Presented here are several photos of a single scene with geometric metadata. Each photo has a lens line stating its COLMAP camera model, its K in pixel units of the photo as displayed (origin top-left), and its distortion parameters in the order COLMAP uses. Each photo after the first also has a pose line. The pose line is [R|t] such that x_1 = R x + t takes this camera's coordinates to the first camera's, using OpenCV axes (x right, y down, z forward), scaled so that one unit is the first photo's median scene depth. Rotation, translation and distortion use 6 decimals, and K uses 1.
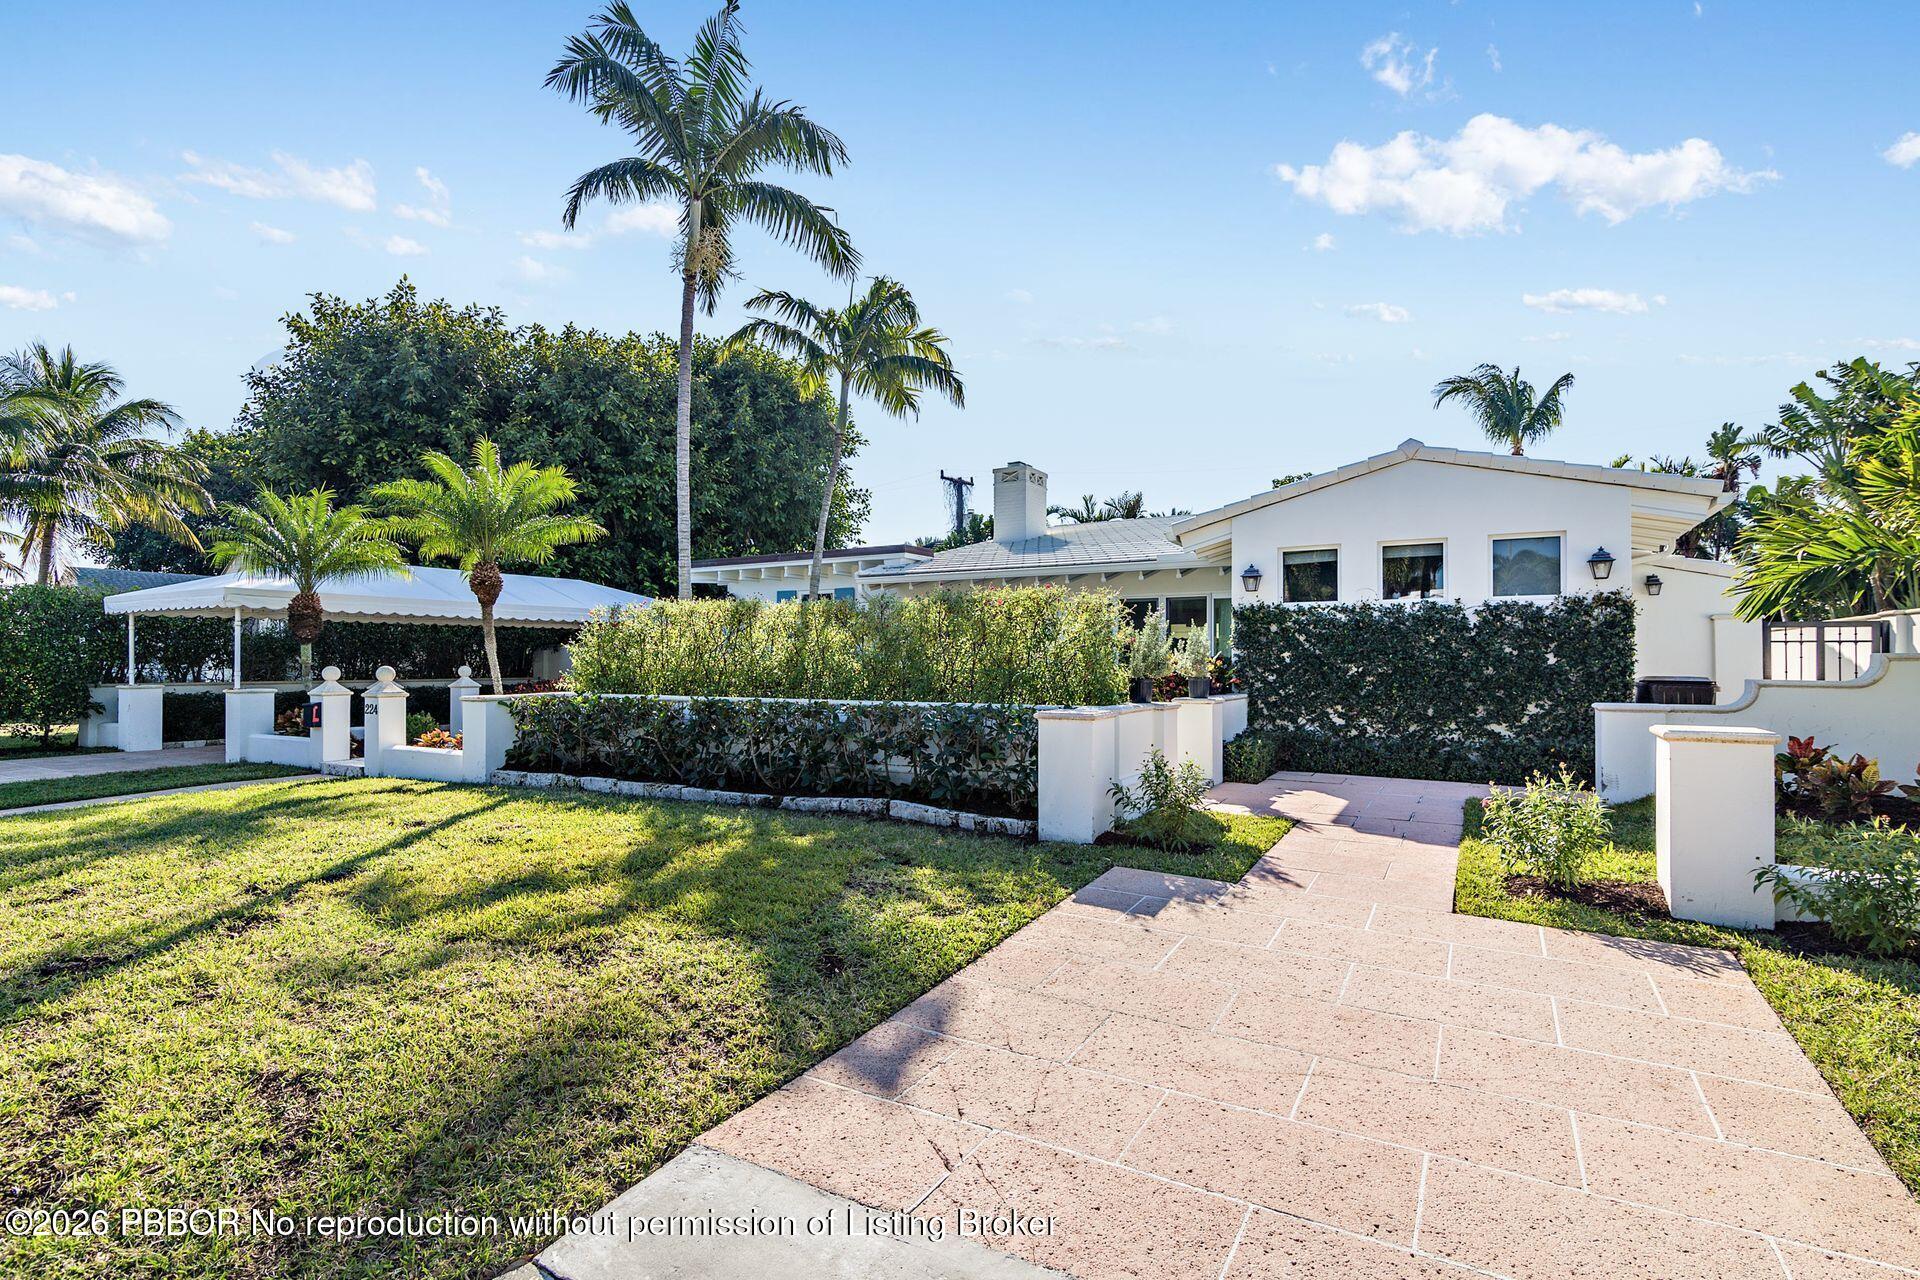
lens RADIAL K [[883.8, 0, 952.7], [0, 883.8, 649.6], [0, 0, 1]] dist [0.000571, 0.000694]
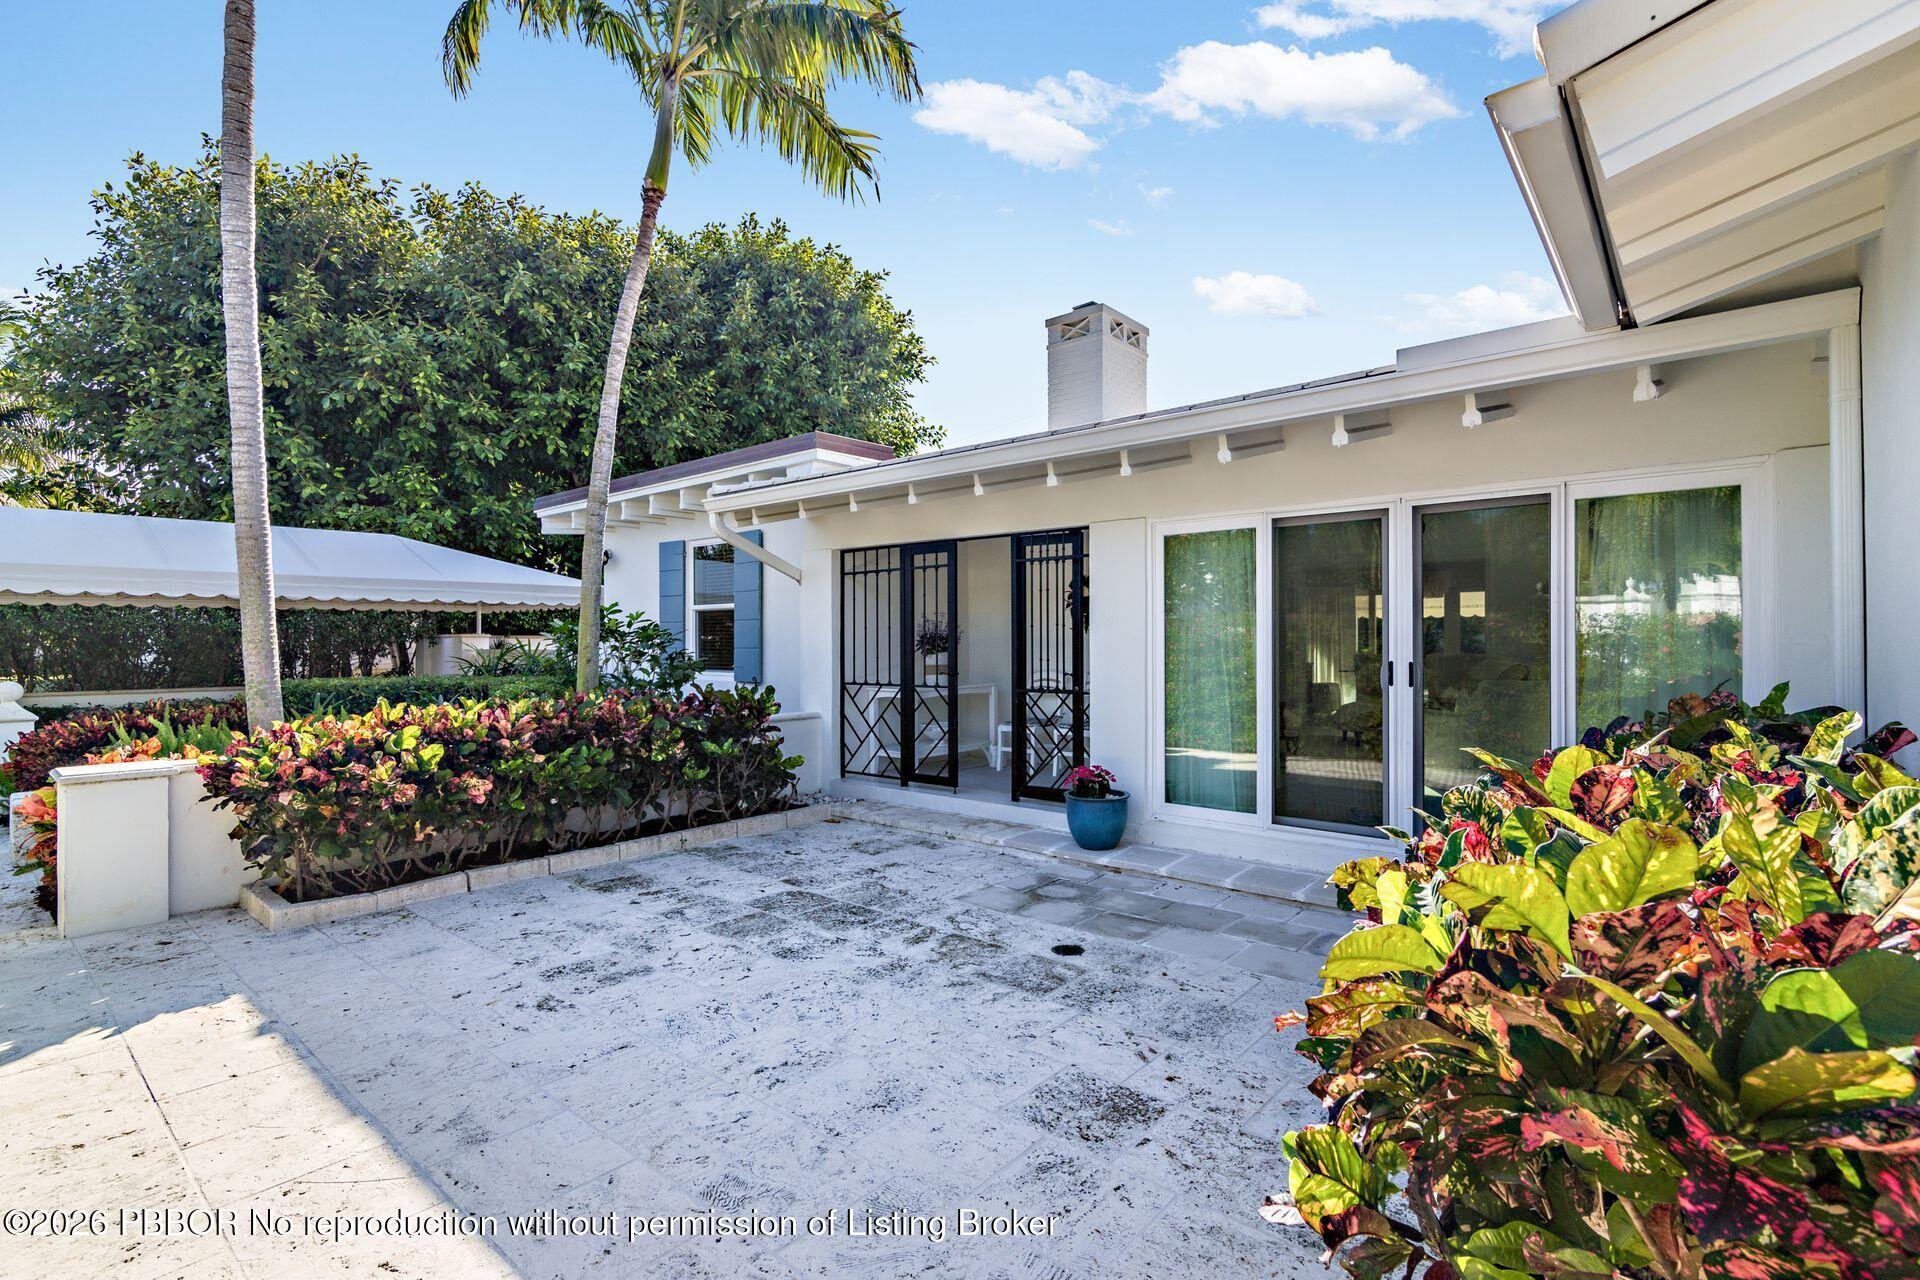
lens RADIAL K [[883.8, 0, 952.7], [0, 883.8, 649.6], [0, 0, 1]] dist [0.000571, 0.000694]
pose [[0.984186, -0.002788, -0.177114, 0.077572], [0.006671, 0.999750, 0.021328, -0.006313], [0.177011, -0.022172, 0.983959, 0.389595]]
